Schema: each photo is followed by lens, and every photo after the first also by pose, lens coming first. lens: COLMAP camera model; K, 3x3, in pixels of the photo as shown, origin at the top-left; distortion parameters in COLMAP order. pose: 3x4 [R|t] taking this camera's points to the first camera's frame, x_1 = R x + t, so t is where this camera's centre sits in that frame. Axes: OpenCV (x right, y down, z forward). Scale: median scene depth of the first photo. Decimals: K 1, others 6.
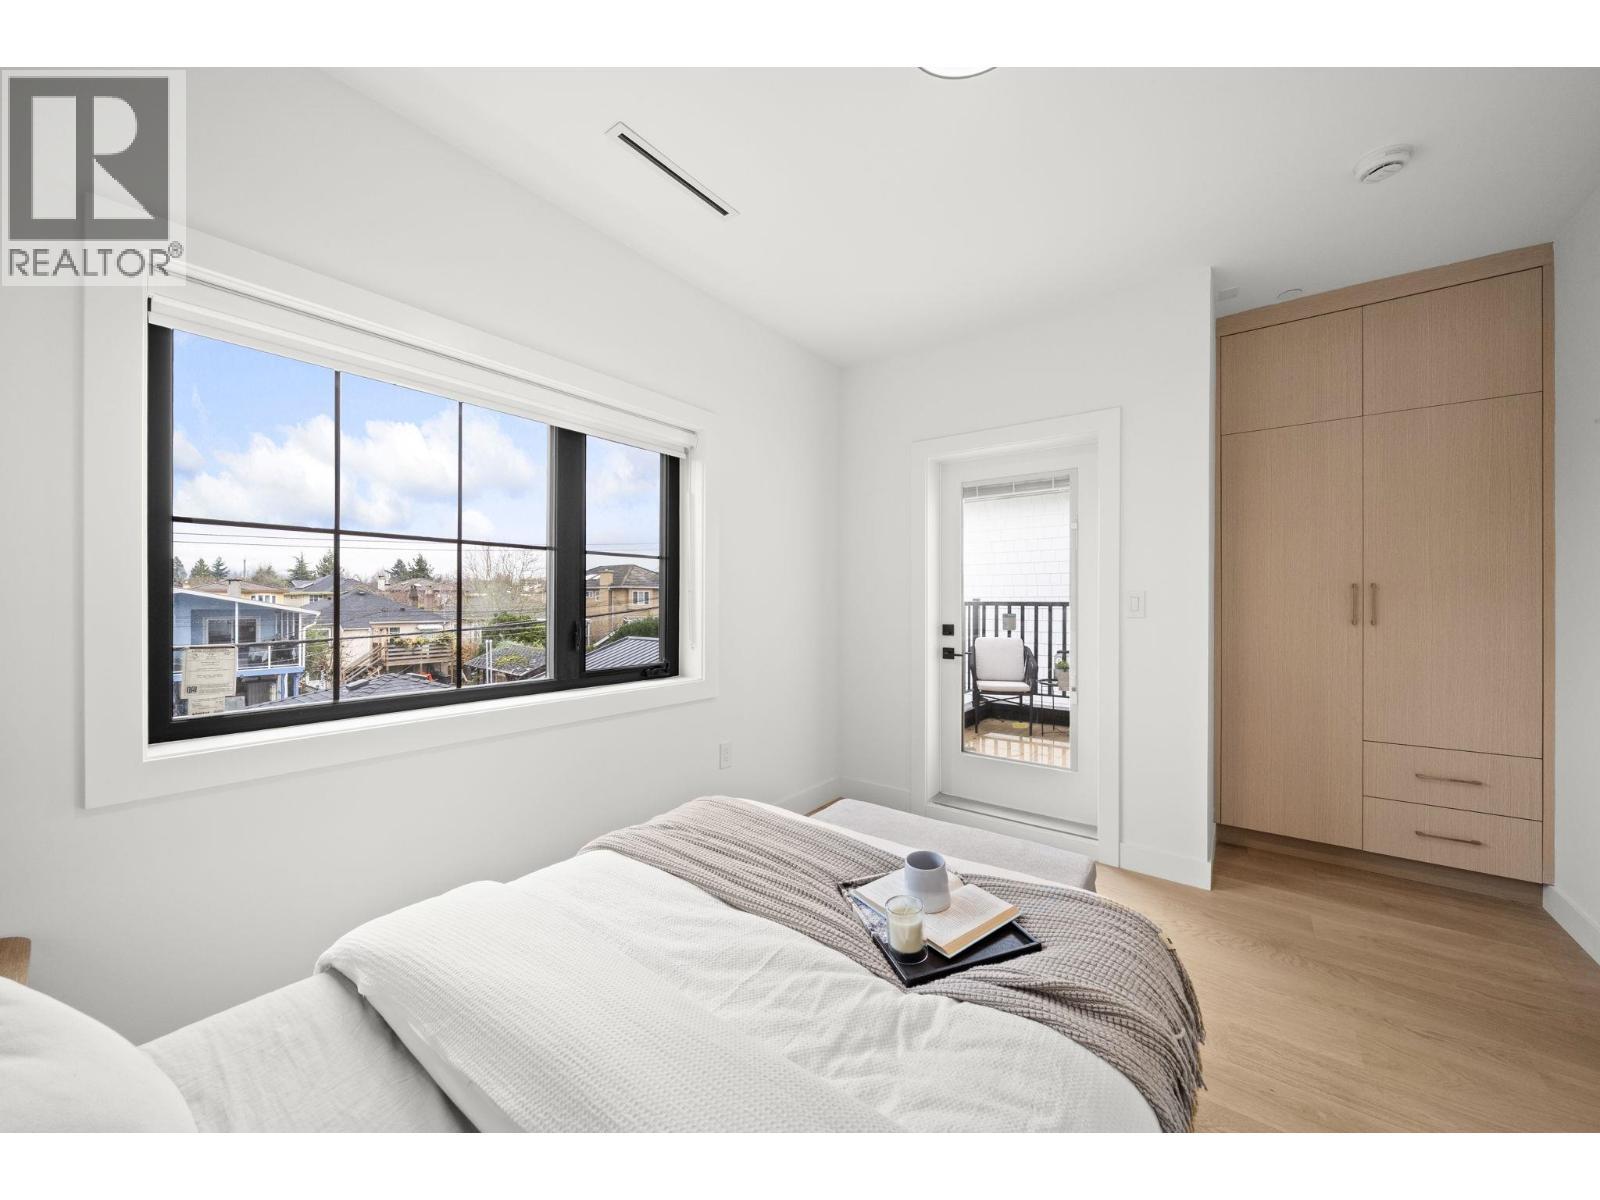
lens RADIAL K [[581.9, 0, 800.0], [0, 581.9, 600.0], [0, 0, 1]] dist [-0.008490, -0.000062]
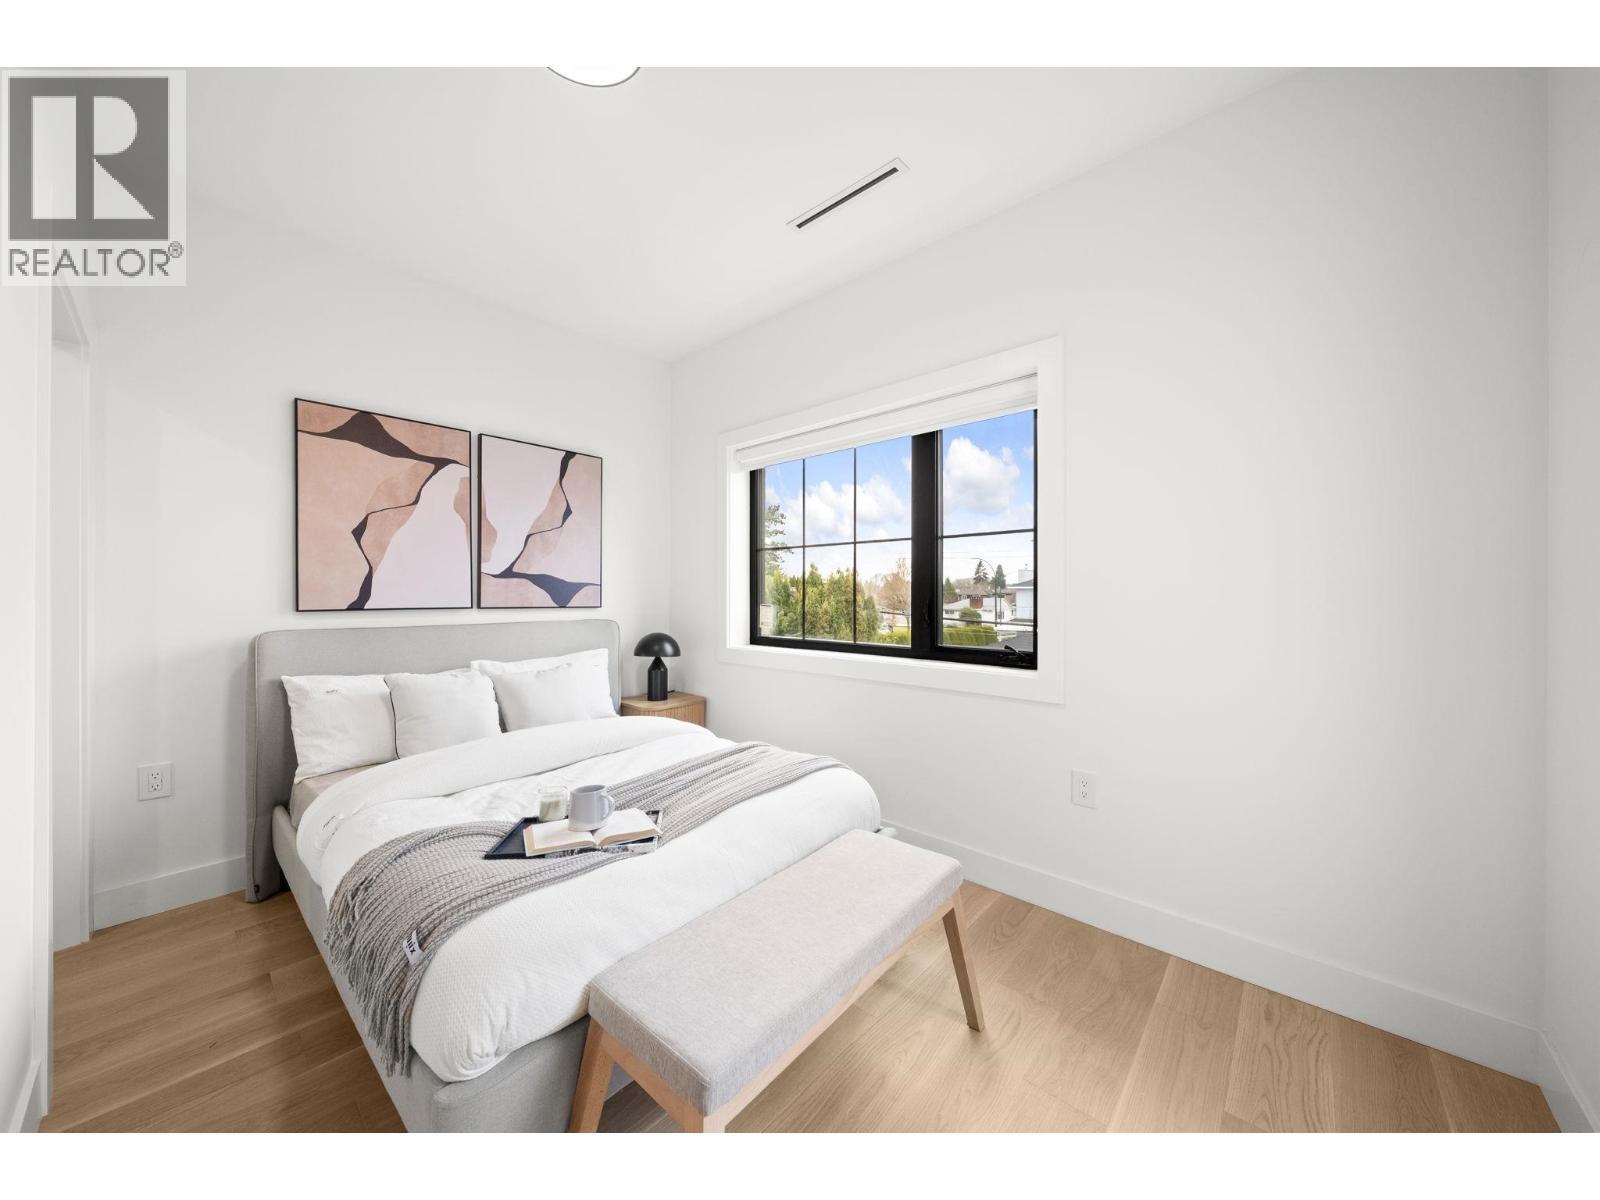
lens RADIAL K [[568.5, 0, 800.0], [0, 568.5, 600.0], [0, 0, 1]] dist [-0.006731, -0.000085]
pose [[-0.081166, 0.005725, -0.996684, 0.767783], [-0.000288, 0.999983, 0.005768, 0.030358], [0.996701, 0.000755, -0.081163, 0.876038]]
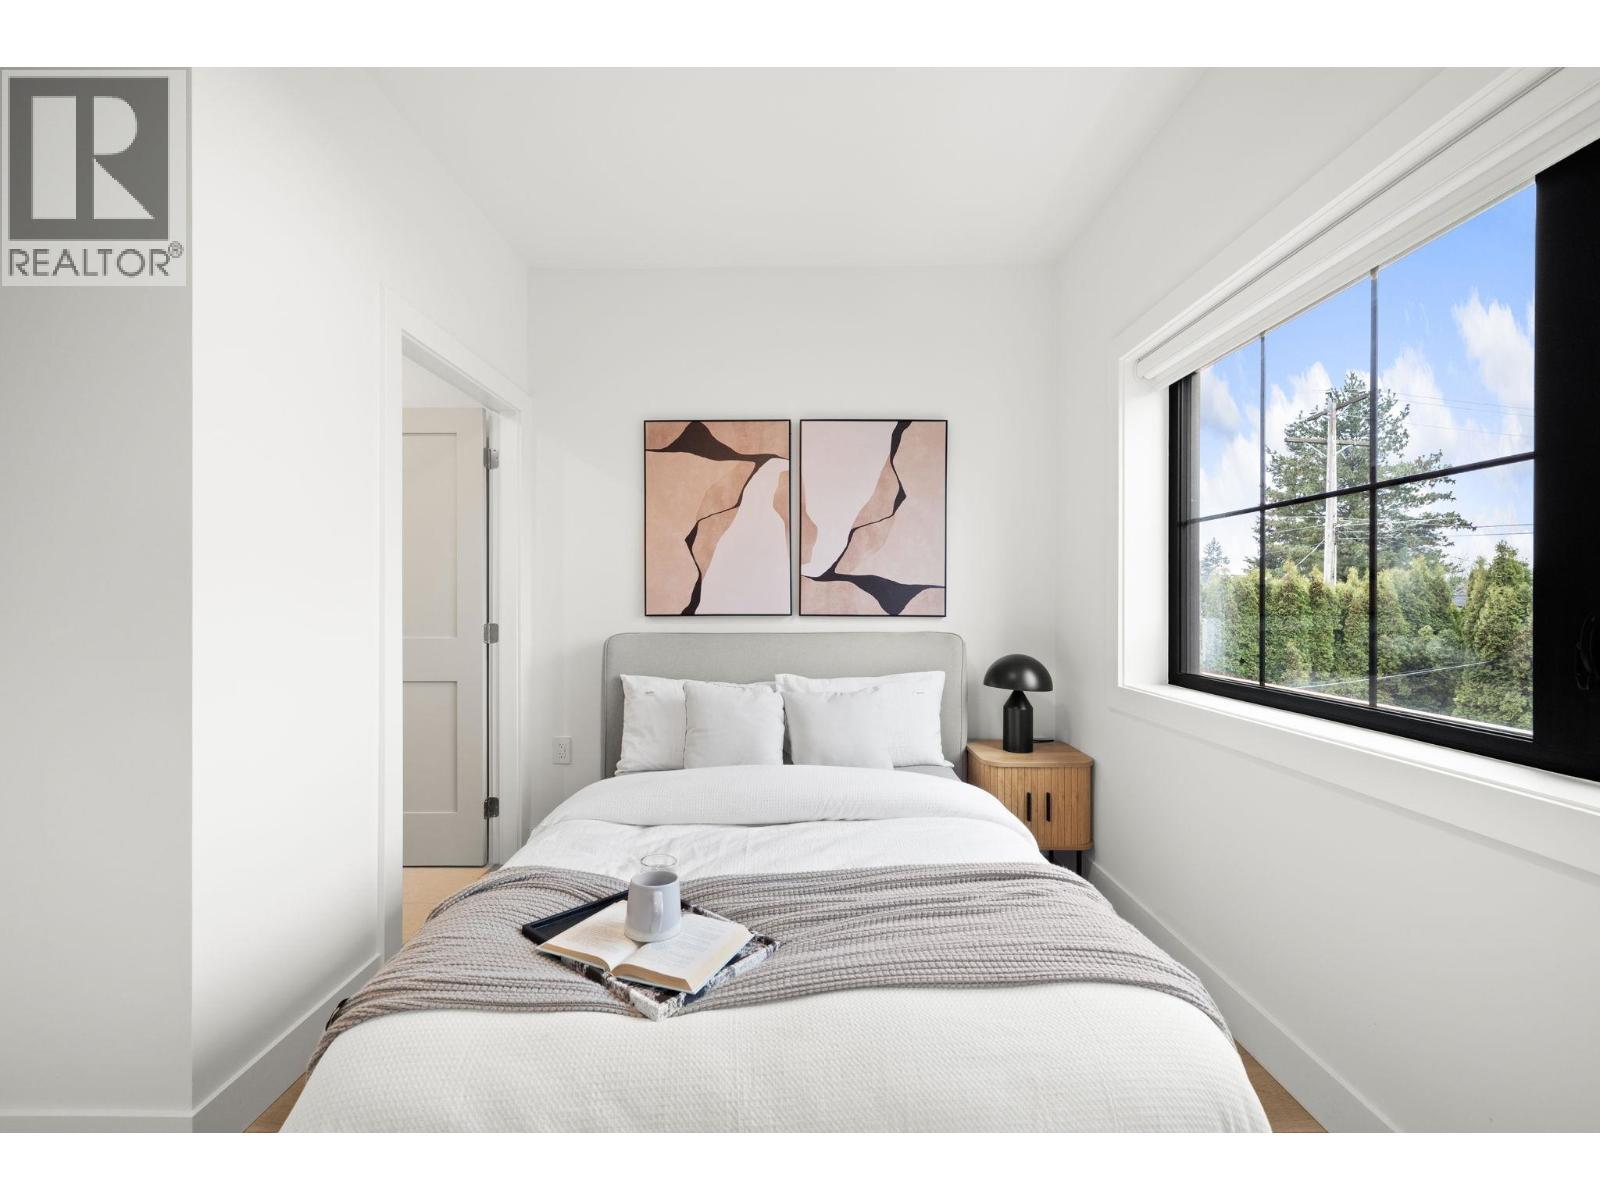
lens RADIAL K [[633.5, 0, 800.0], [0, 633.5, 600.0], [0, 0, 1]] dist [-0.001785, -0.000114]
pose [[-0.800322, -0.001679, -0.599568, 0.337072], [-0.001491, 0.999999, -0.000811, 0.026805], [0.599568, 0.000244, -0.800323, 1.067102]]
